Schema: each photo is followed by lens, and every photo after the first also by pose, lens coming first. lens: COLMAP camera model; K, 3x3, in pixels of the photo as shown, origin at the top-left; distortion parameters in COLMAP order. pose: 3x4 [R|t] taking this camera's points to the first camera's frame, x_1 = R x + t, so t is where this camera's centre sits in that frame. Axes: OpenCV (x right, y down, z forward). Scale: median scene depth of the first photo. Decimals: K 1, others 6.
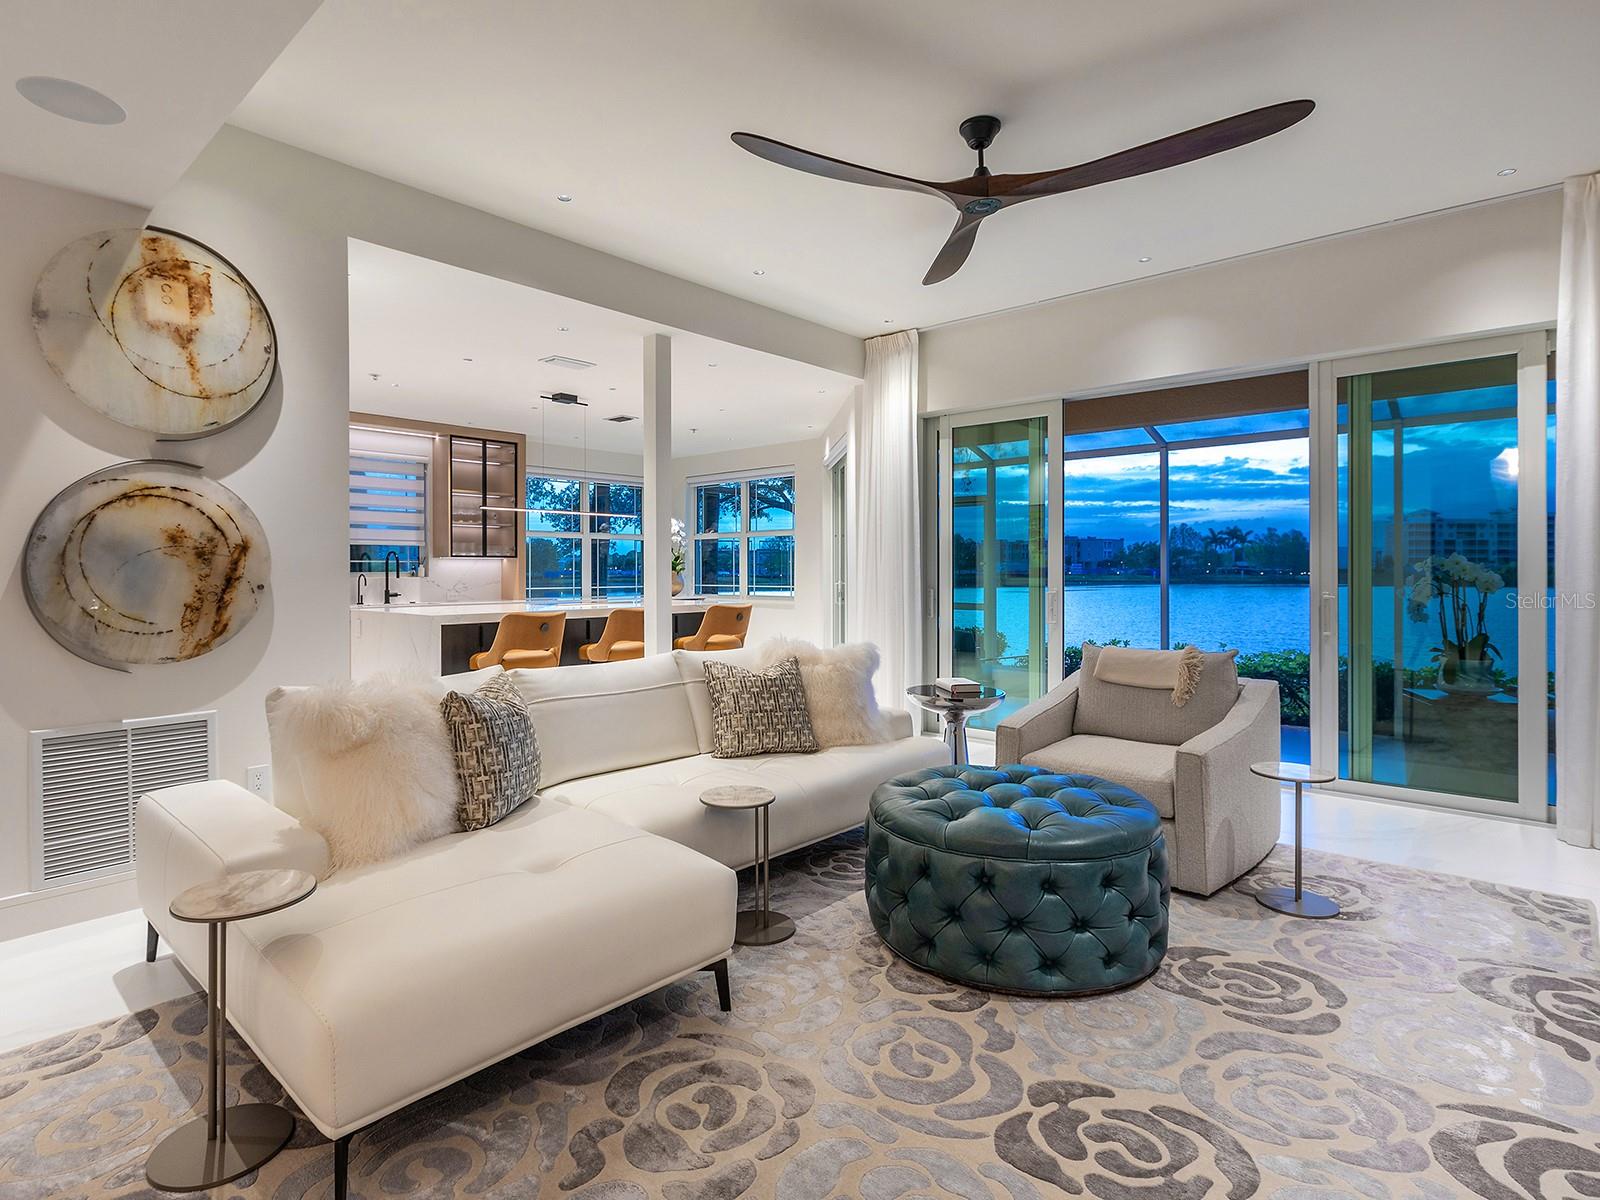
lens RADIAL K [[809.8, 0, 800.0], [0, 809.8, 600.0], [0, 0, 1]] dist [0.000781, -0.011312]
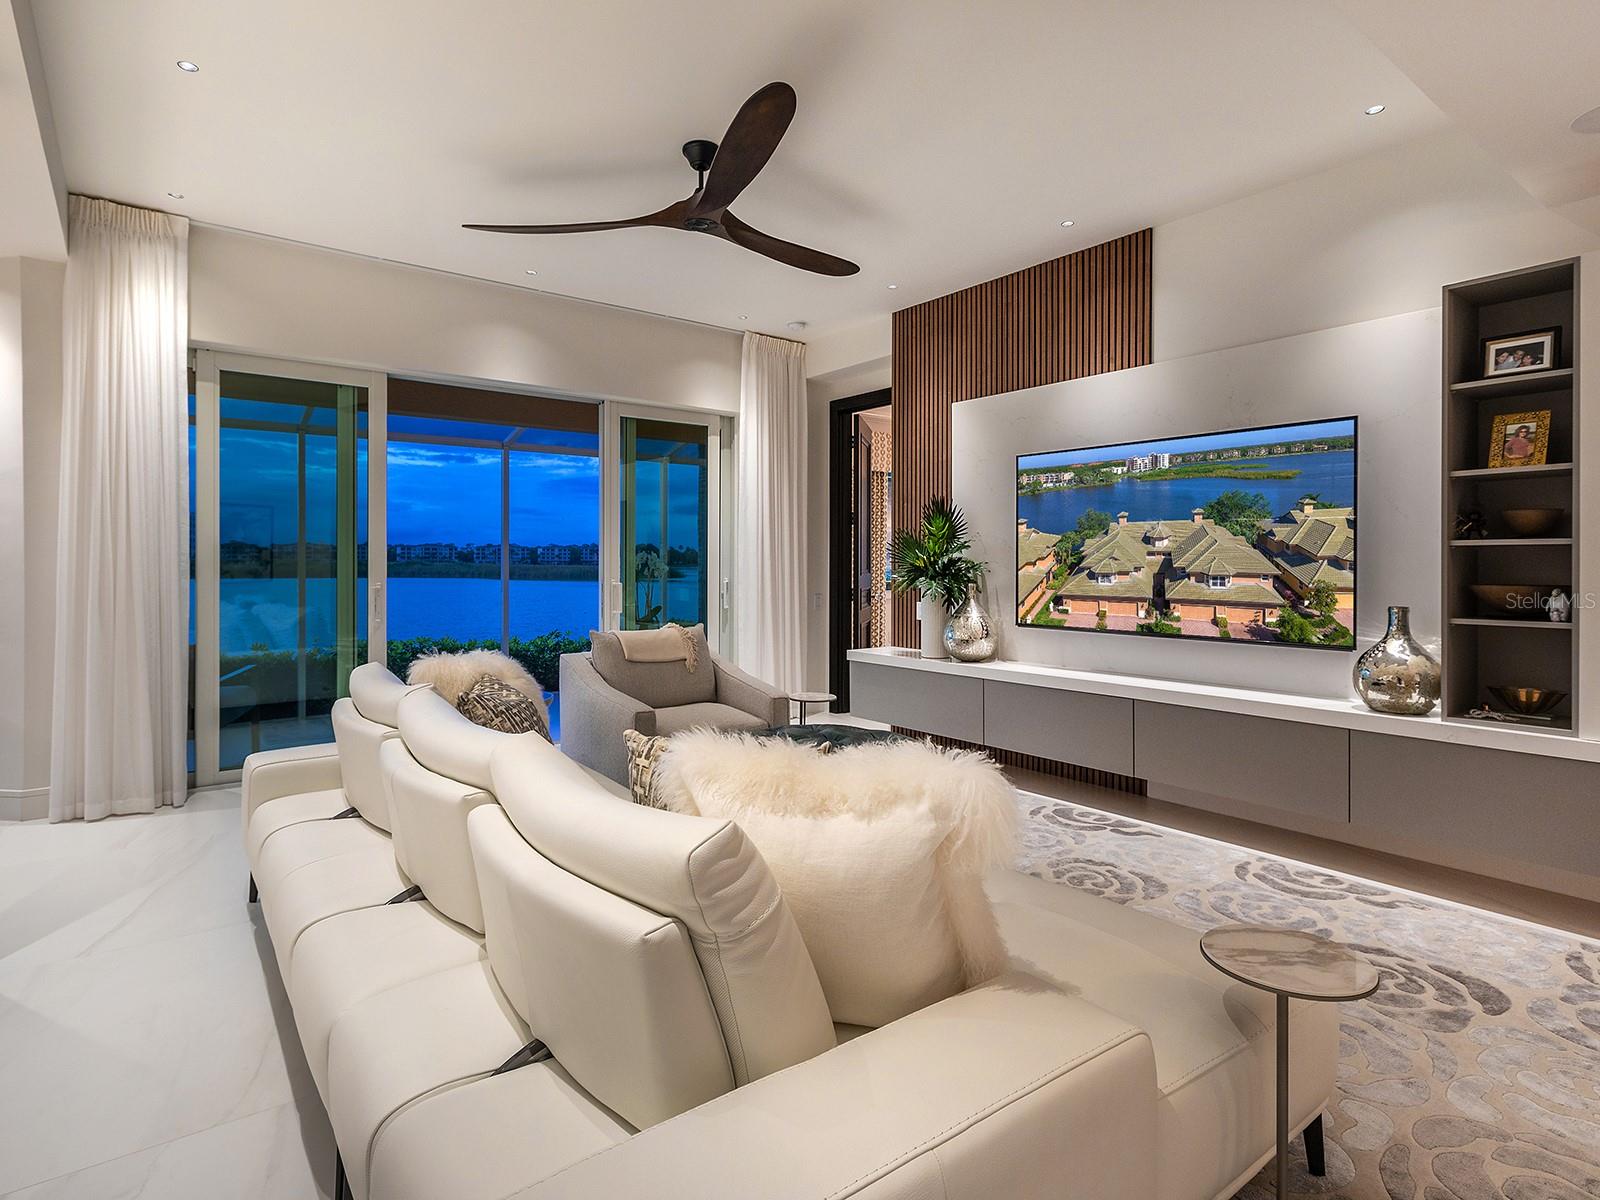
lens RADIAL K [[777.6, 0, 800.0], [0, 777.6, 600.0], [0, 0, 1]] dist [0.001548, 0.000245]
pose [[0.245836, -0.039057, 0.968524, -0.455359], [0.033001, 0.998946, 0.031907, -0.008639], [-0.968750, 0.024118, 0.246866, 0.376209]]
